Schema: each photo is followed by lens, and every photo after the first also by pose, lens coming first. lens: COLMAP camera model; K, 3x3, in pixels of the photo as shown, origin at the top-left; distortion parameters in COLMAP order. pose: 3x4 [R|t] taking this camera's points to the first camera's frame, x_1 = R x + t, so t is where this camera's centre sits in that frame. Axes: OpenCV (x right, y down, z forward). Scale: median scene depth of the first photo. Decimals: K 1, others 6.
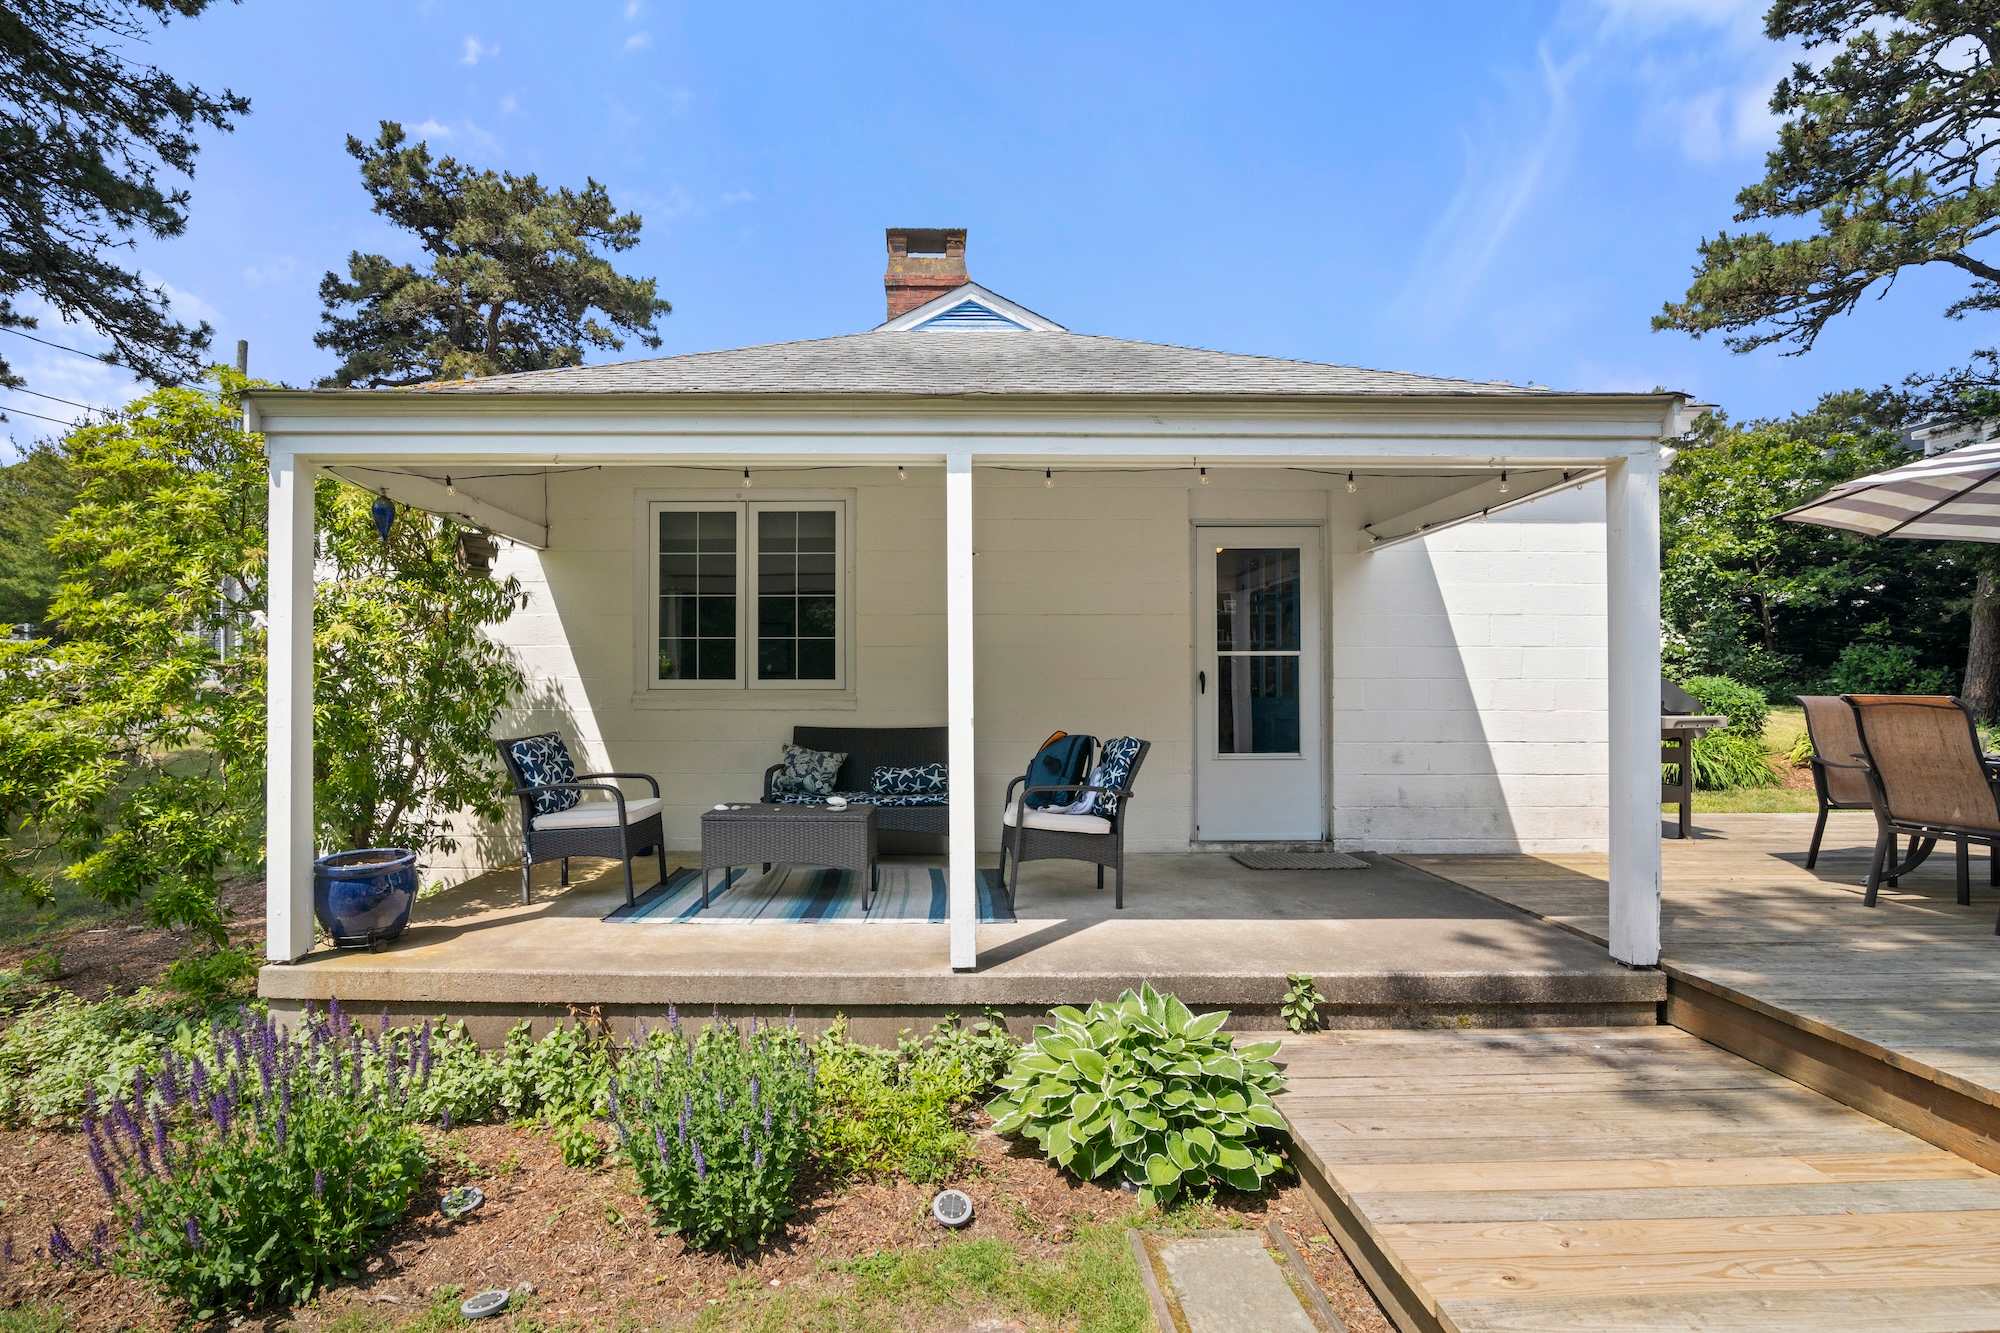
lens RADIAL K [[951.2, 0, 1000.0], [0, 951.2, 666.5], [0, 0, 1]] dist [-0.001485, 0.000337]
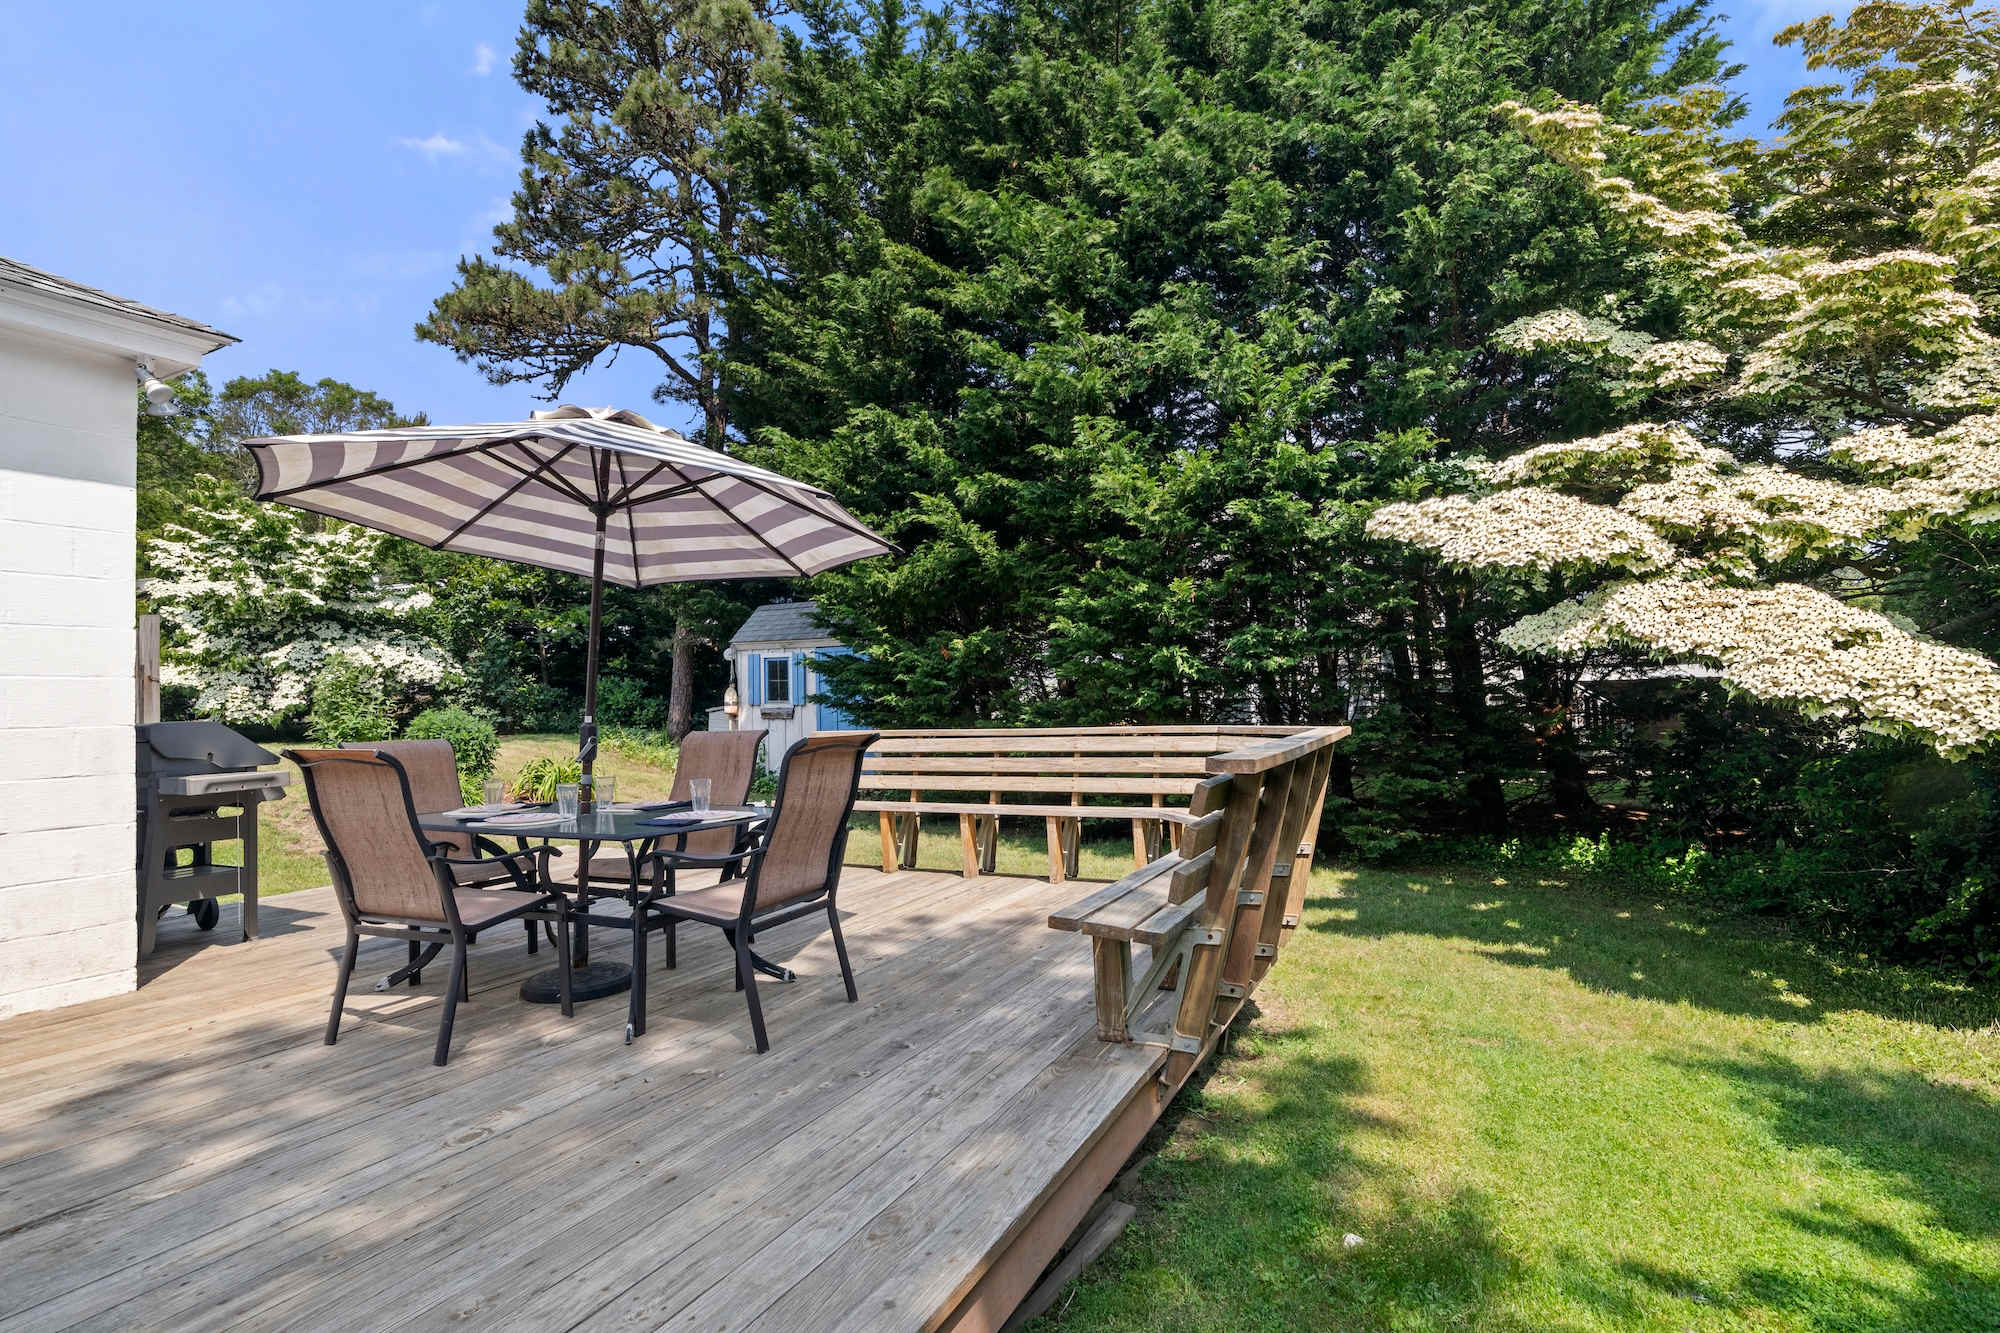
lens RADIAL K [[936.1, 0, 1000.0], [0, 936.1, 666.5], [0, 0, 1]] dist [-0.028205, 0.000530]
pose [[0.478077, 0.020005, 0.878090, 0.188511], [0.006210, 0.999639, -0.026156, -0.003997], [-0.878296, 0.017957, 0.477780, 0.077022]]
